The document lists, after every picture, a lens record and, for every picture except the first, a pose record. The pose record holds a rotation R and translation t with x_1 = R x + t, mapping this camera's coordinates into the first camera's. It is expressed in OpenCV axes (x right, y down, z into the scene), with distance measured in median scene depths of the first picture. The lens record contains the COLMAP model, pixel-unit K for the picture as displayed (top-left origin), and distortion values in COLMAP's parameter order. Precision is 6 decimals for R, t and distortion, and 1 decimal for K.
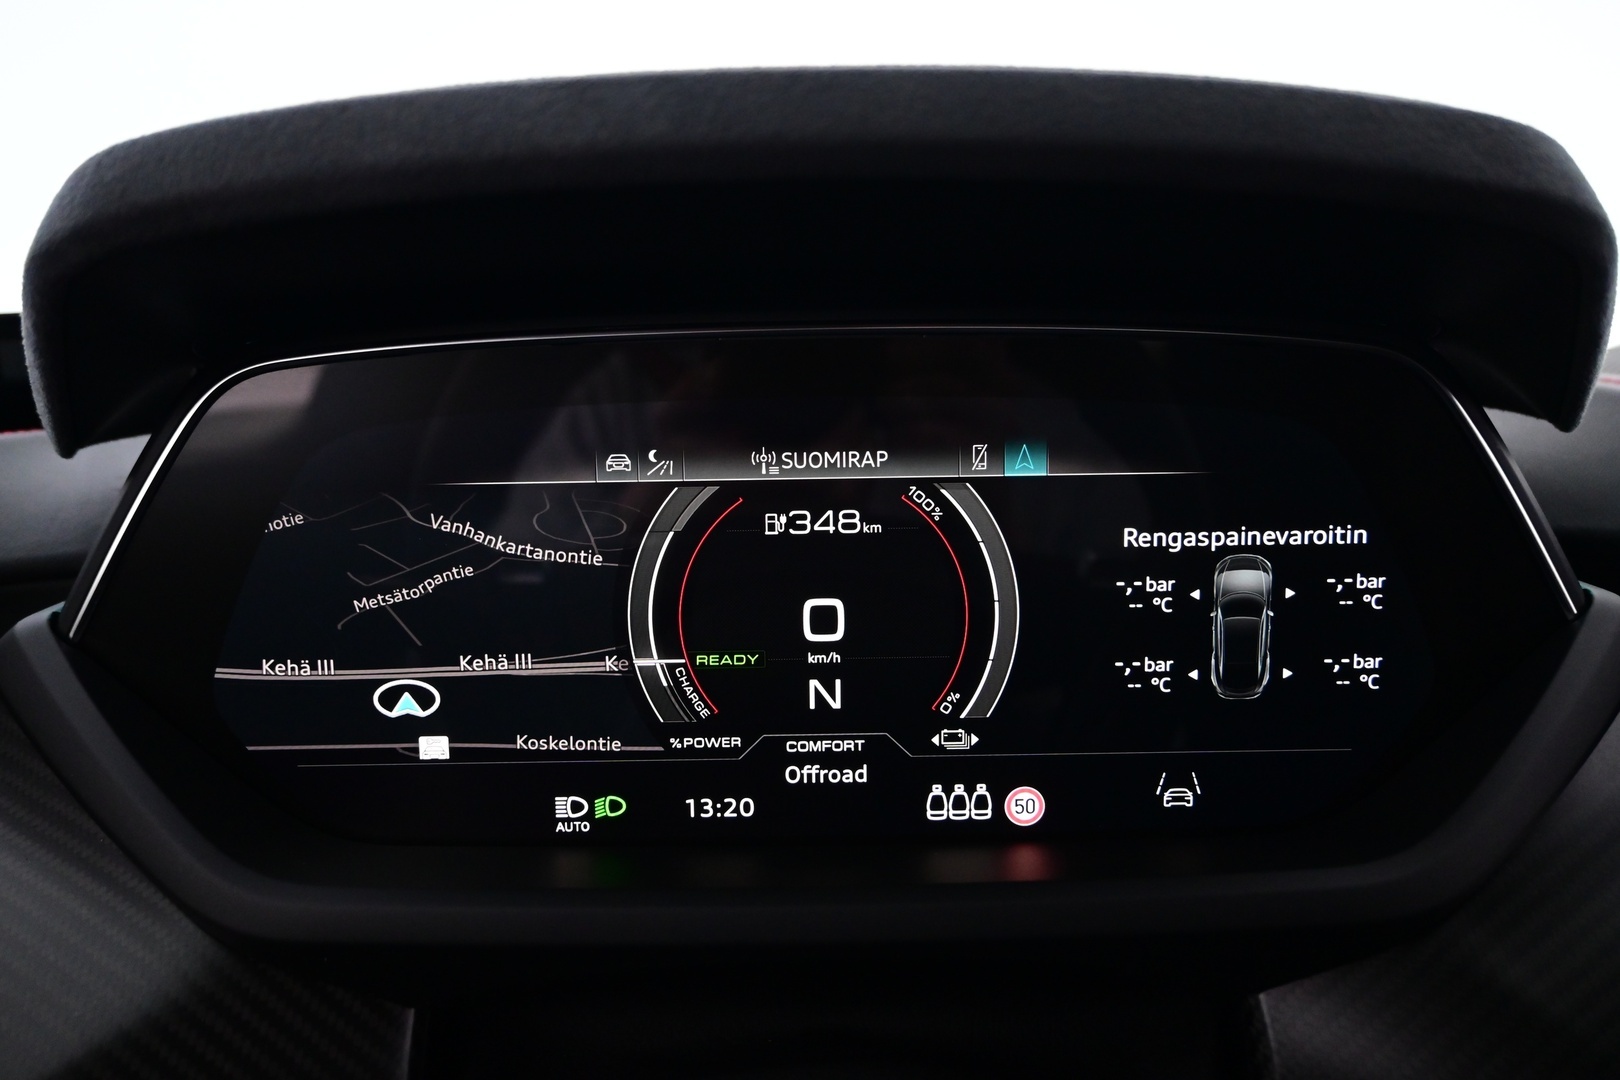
lens RADIAL K [[1441.5, 0, 803.0], [0, 1441.5, 550.0], [0, 0, 1]] dist [-0.011317, -0.019505]
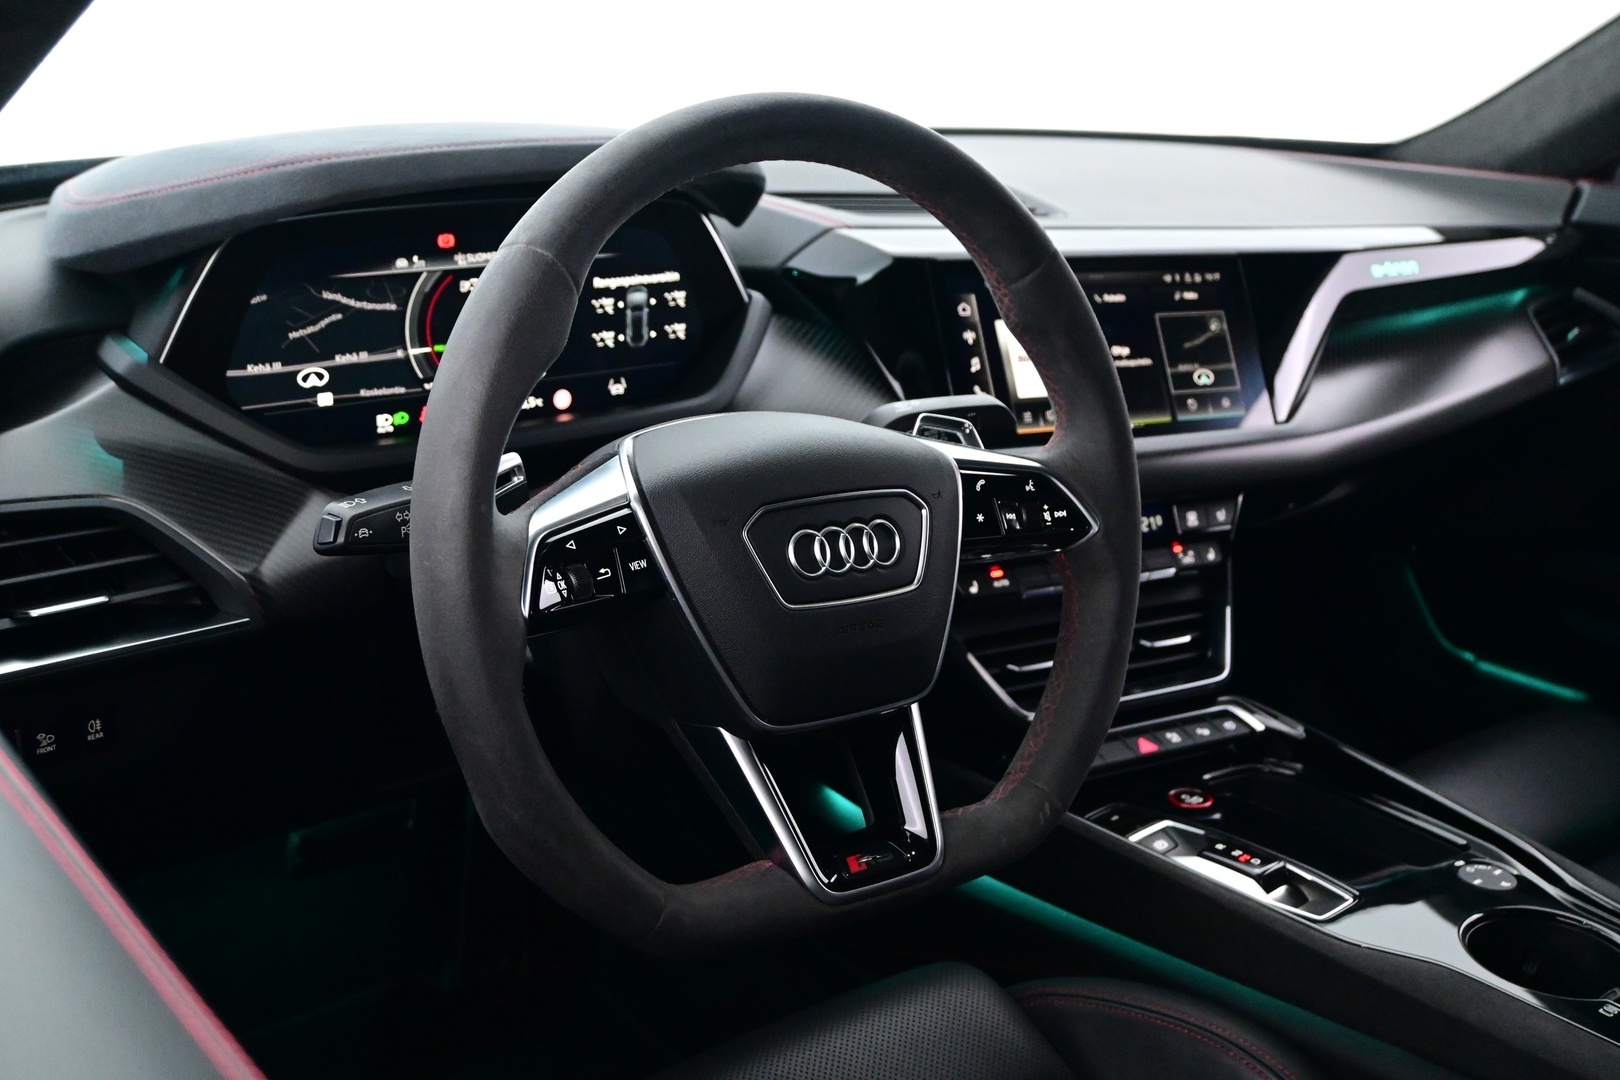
lens RADIAL K [[1667.0, 0, 812.4], [0, 1667.0, 539.3], [0, 0, 1]] dist [0.004280, 0.000000]
pose [[0.782773, -0.152685, 0.603286, -1.242853], [0.049918, 0.981716, 0.183692, -0.081593], [-0.620302, -0.113674, 0.776082, -1.447258]]
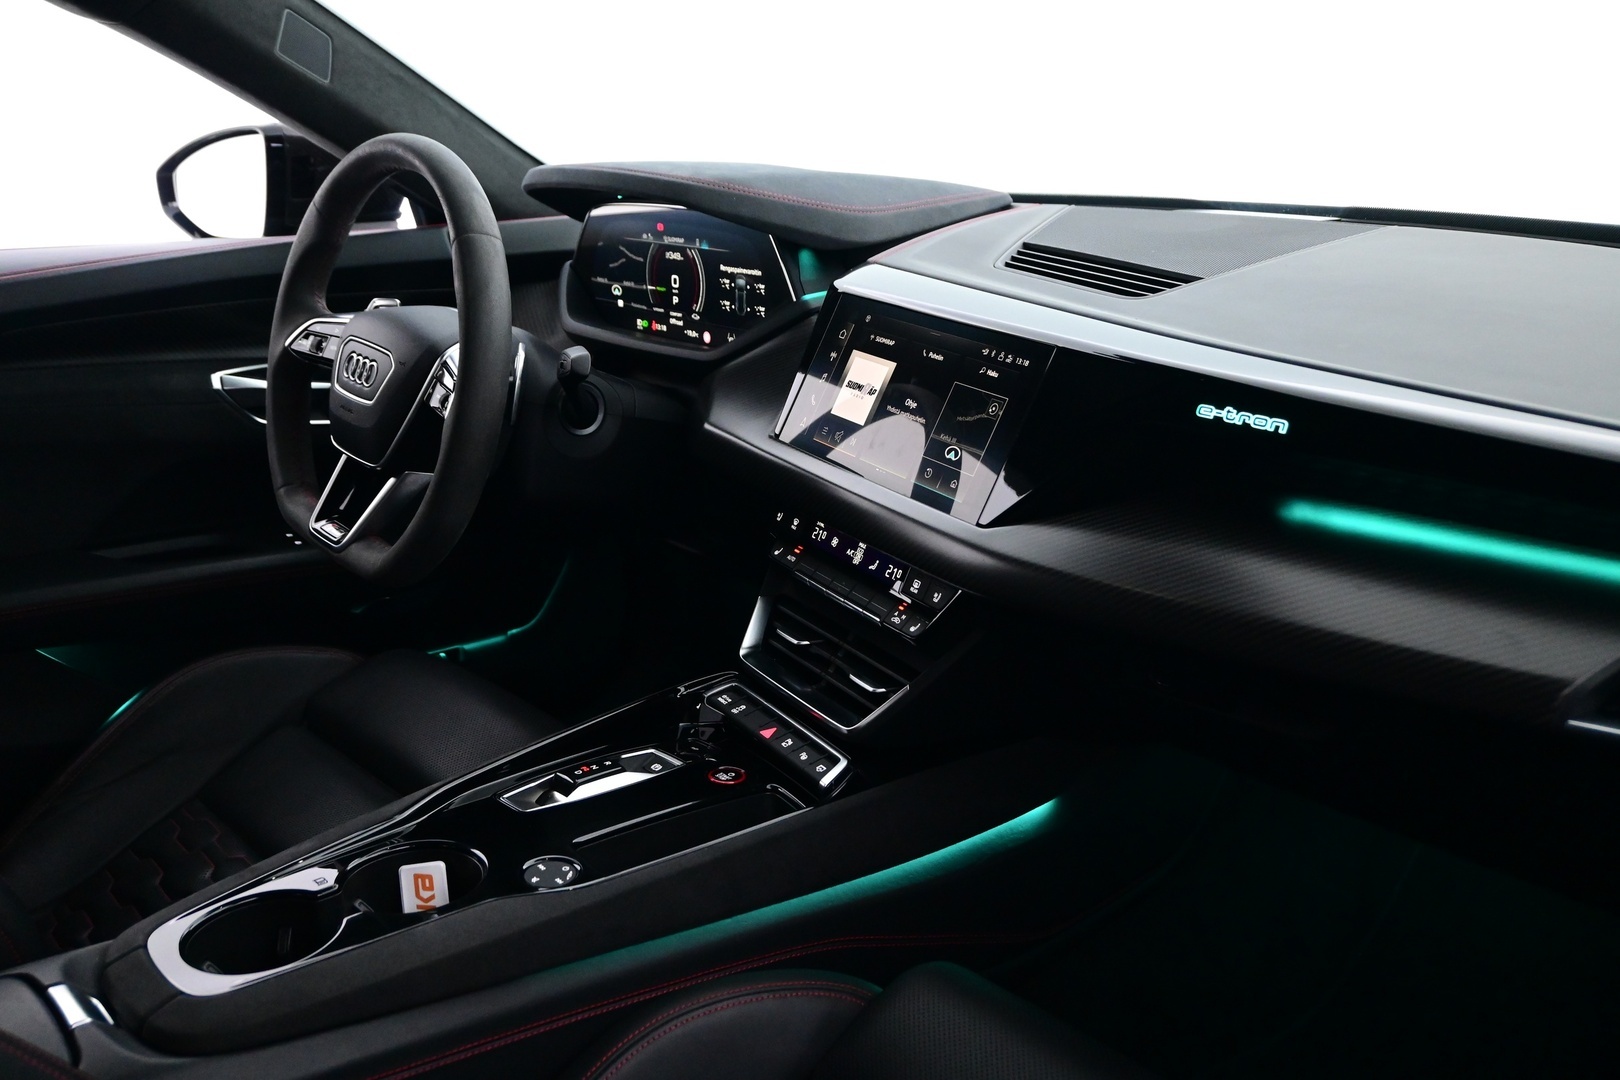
lens RADIAL K [[1600.5, 0, 808.9], [0, 1600.5, 542.4], [0, 0, 1]] dist [-0.017011, 0.000000]
pose [[0.630628, 0.225184, -0.742698, 3.631718], [-0.107994, 0.973132, 0.203353, -0.184040], [0.768535, -0.048033, 0.638002, -1.528765]]
